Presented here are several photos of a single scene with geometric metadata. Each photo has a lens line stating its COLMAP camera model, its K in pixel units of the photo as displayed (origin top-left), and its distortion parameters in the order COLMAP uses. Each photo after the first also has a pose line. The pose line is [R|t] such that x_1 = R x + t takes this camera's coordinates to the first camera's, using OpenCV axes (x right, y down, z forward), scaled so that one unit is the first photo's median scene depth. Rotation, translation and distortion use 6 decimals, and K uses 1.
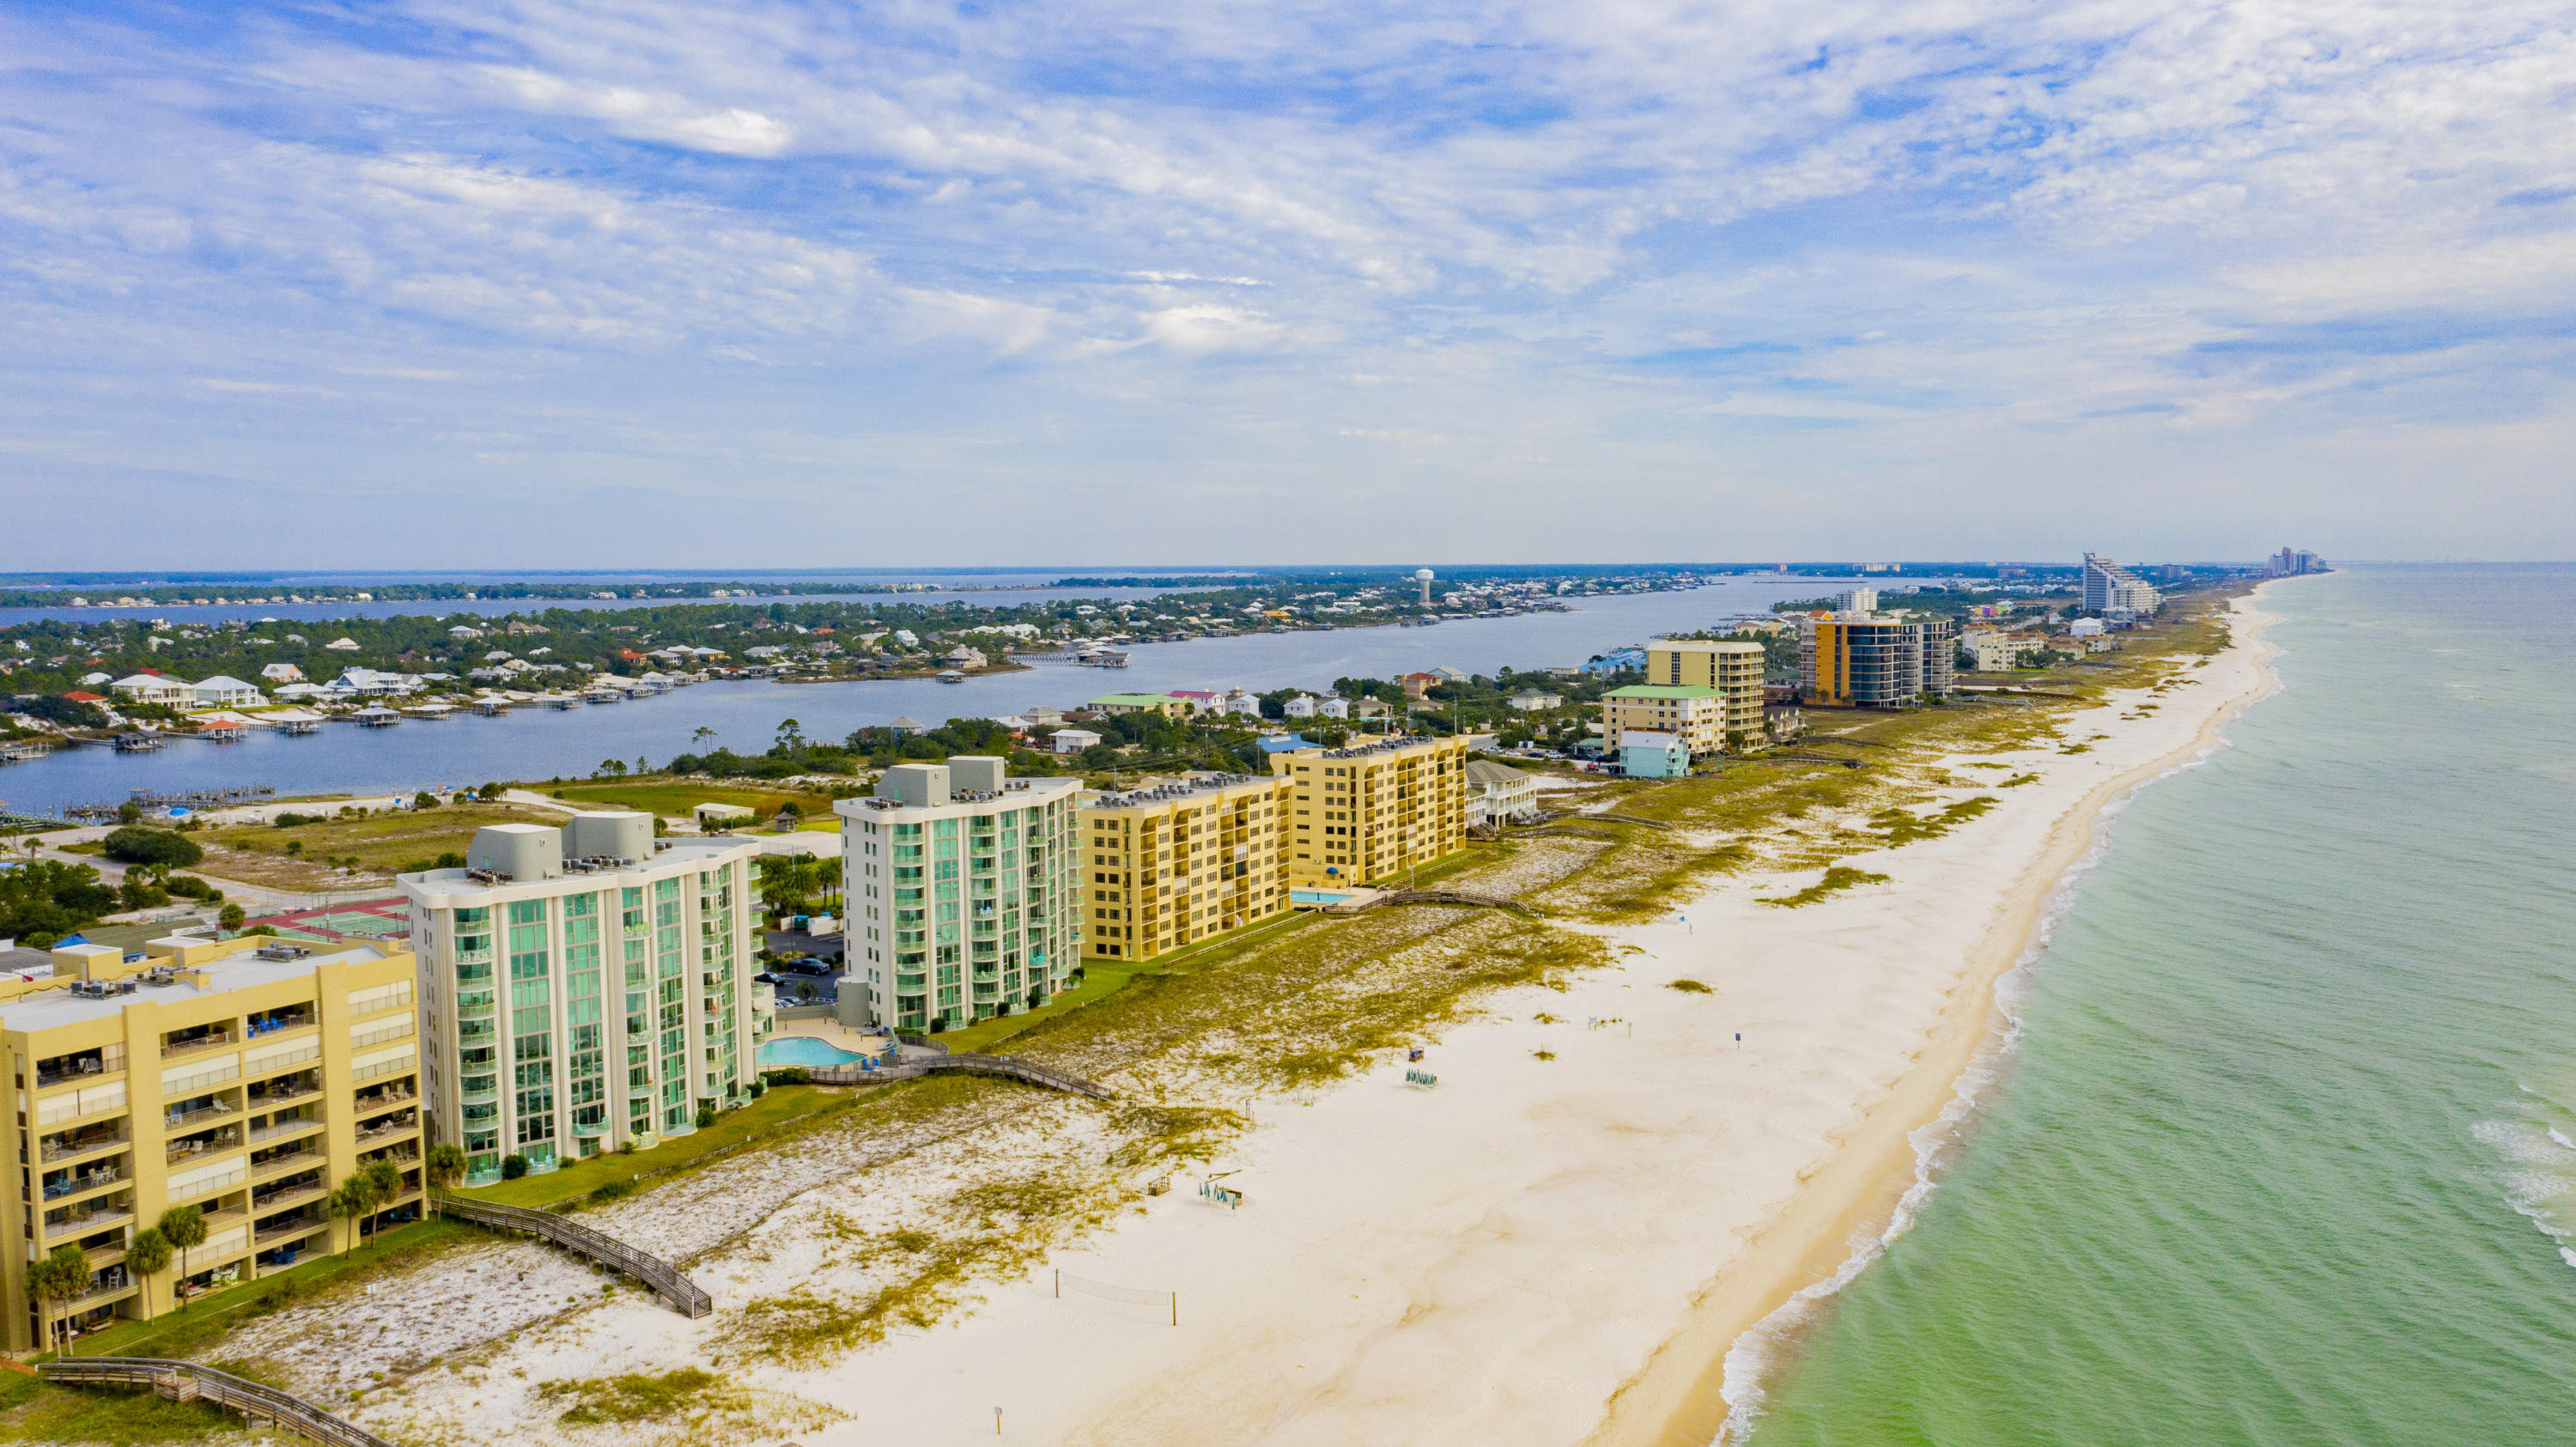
lens RADIAL K [[2087.4, 0, 1278.2], [0, 2087.4, 722.7], [0, 0, 1]] dist [-0.013512, 0.009174]
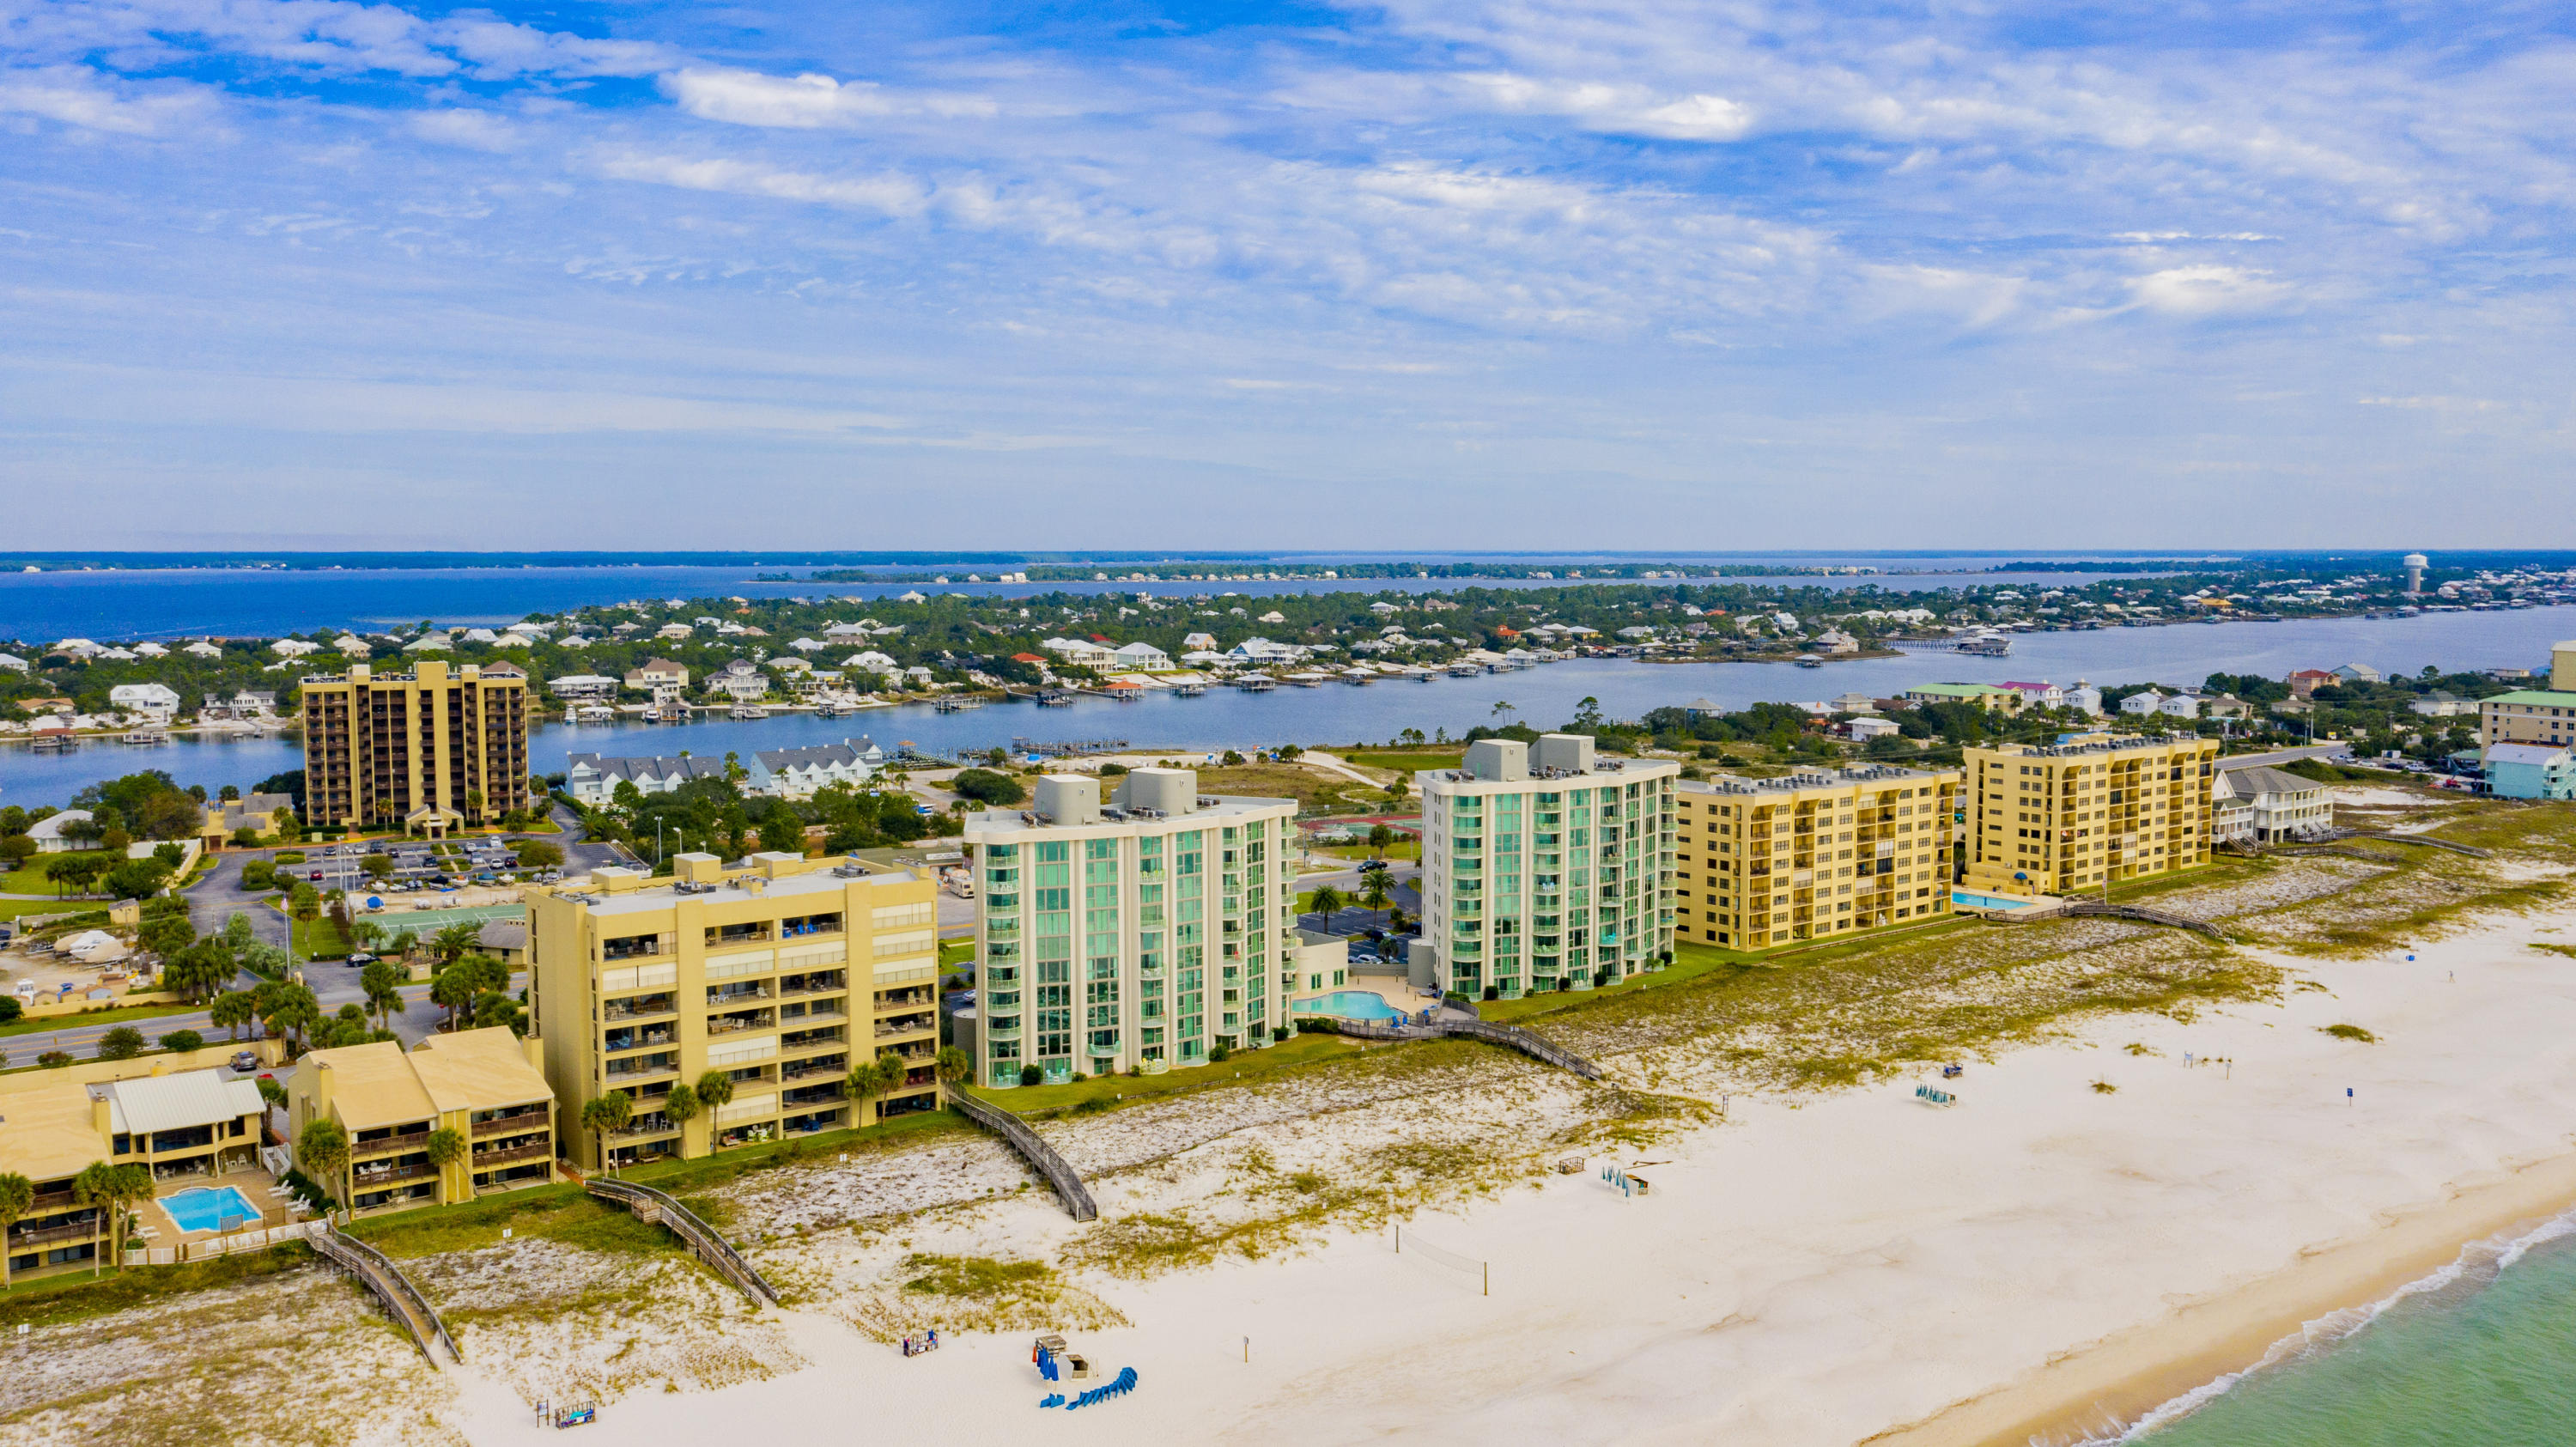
lens RADIAL K [[2087.4, 0, 1278.2], [0, 2087.4, 722.7], [0, 0, 1]] dist [-0.013512, 0.009174]
pose [[0.902548, 0.039541, -0.428770, 0.173069], [-0.035873, 0.999218, 0.016637, -0.001515], [0.429092, 0.000365, 0.903261, 0.024567]]
